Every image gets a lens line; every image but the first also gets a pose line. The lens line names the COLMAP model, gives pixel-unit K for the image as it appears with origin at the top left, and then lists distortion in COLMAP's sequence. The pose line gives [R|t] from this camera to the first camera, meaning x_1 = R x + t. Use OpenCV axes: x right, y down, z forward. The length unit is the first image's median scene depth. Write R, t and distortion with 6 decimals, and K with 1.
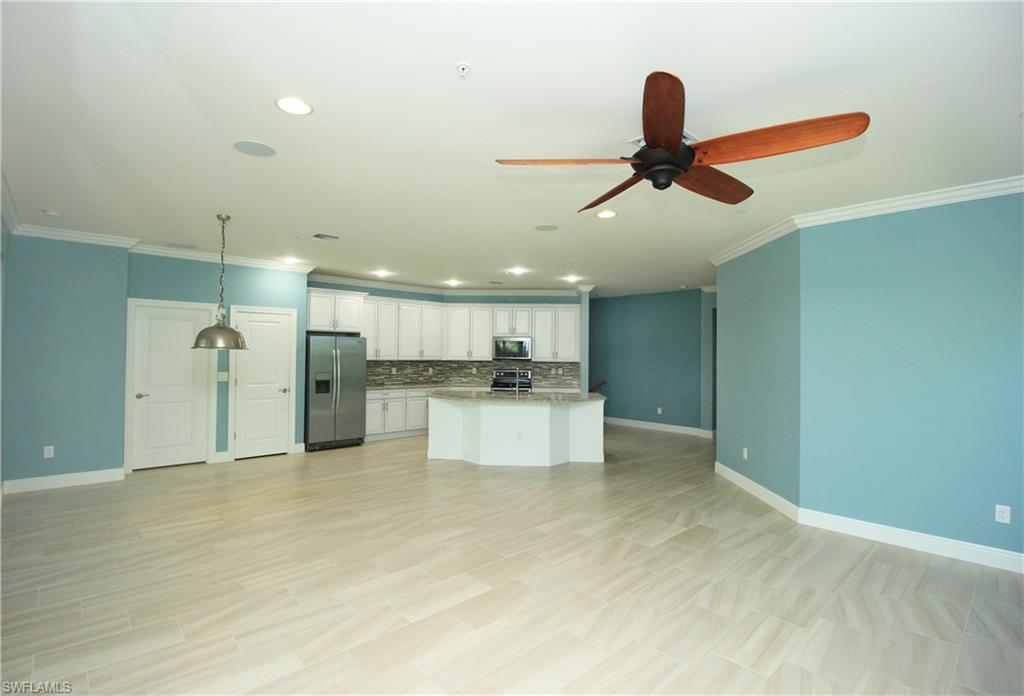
lens RADIAL K [[488.6, 0, 505.3], [0, 488.6, 345.8], [0, 0, 1]] dist [-0.002576, -0.008028]
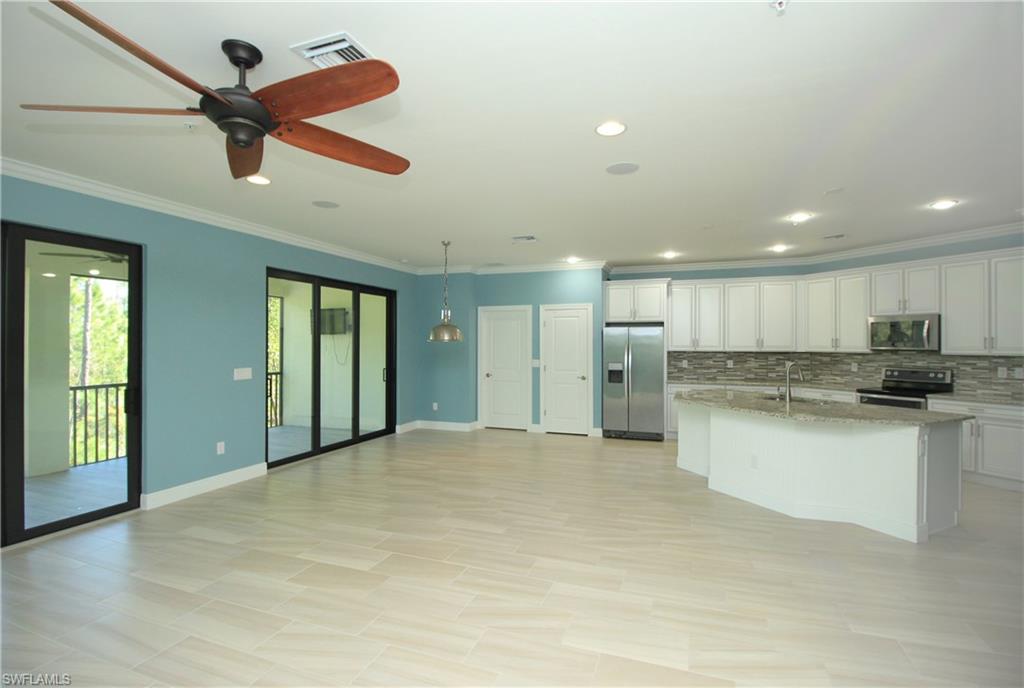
lens RADIAL K [[488.6, 0, 517.4], [0, 488.6, 342.1], [0, 0, 1]] dist [-0.002576, -0.008028]
pose [[0.456492, -0.012868, -0.889635, 0.407825], [0.020409, 0.999784, -0.003989, 0.010626], [0.889494, -0.016336, 0.456656, 0.322308]]
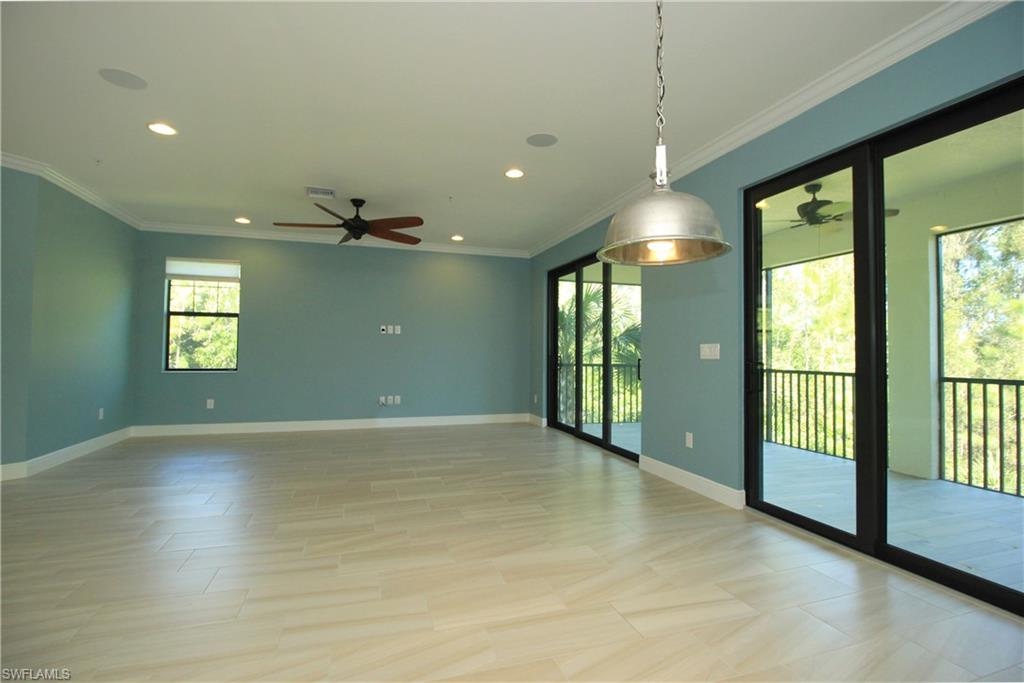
lens RADIAL K [[481.7, 0, 516.5], [0, 481.7, 342.4], [0, 0, 1]] dist [-0.004880, -0.010157]
pose [[-0.907133, -0.013542, 0.420627, -0.369869], [-0.027336, 0.999267, -0.026783, 0.052314], [-0.419956, -0.035794, -0.906838, 0.807370]]
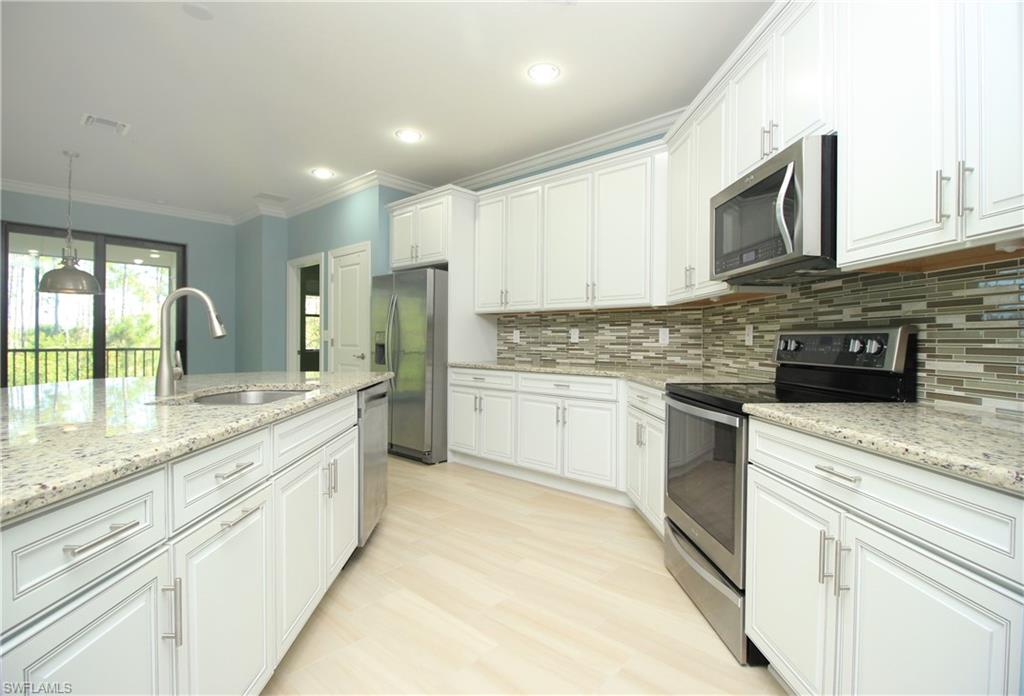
lens RADIAL K [[488.6, 0, 526.6], [0, 488.6, 344.3], [0, 0, 1]] dist [-0.002576, -0.008028]
pose [[0.098606, -0.002302, -0.995124, 0.255556], [0.010397, 0.999945, -0.001283, 0.067927], [0.995072, -0.010219, 0.098625, 1.033739]]
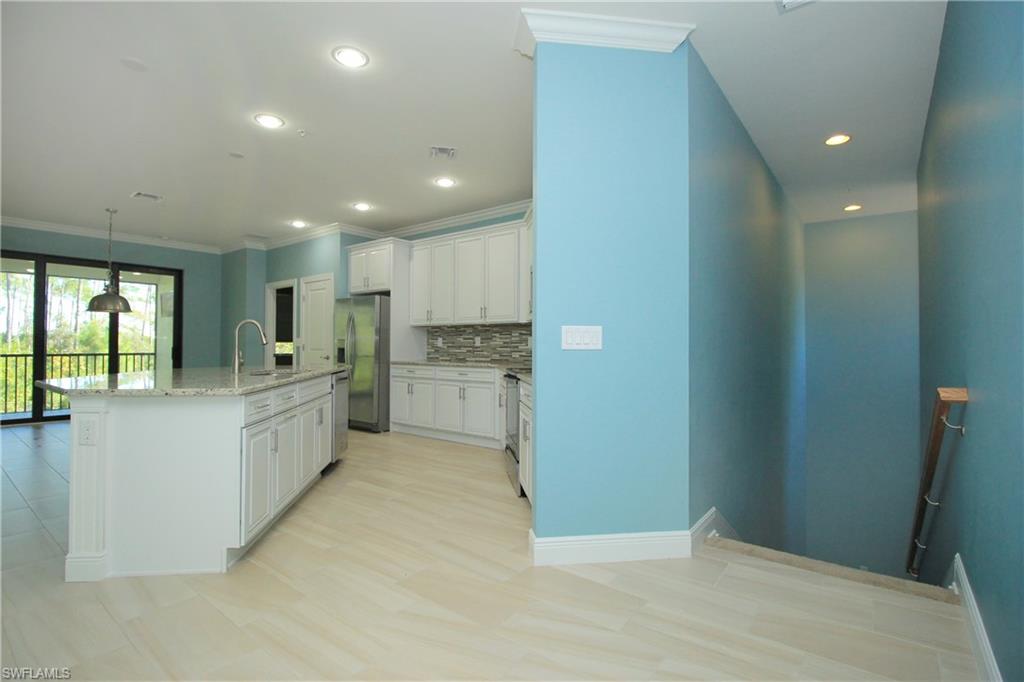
lens RADIAL K [[481.7, 0, 517.9], [0, 481.7, 338.9], [0, 0, 1]] dist [-0.004880, -0.010157]
pose [[0.169440, -0.023486, -0.985261, 0.493515], [0.015657, 0.999654, -0.021137, 0.071240], [0.985416, -0.011845, 0.169749, 1.070431]]
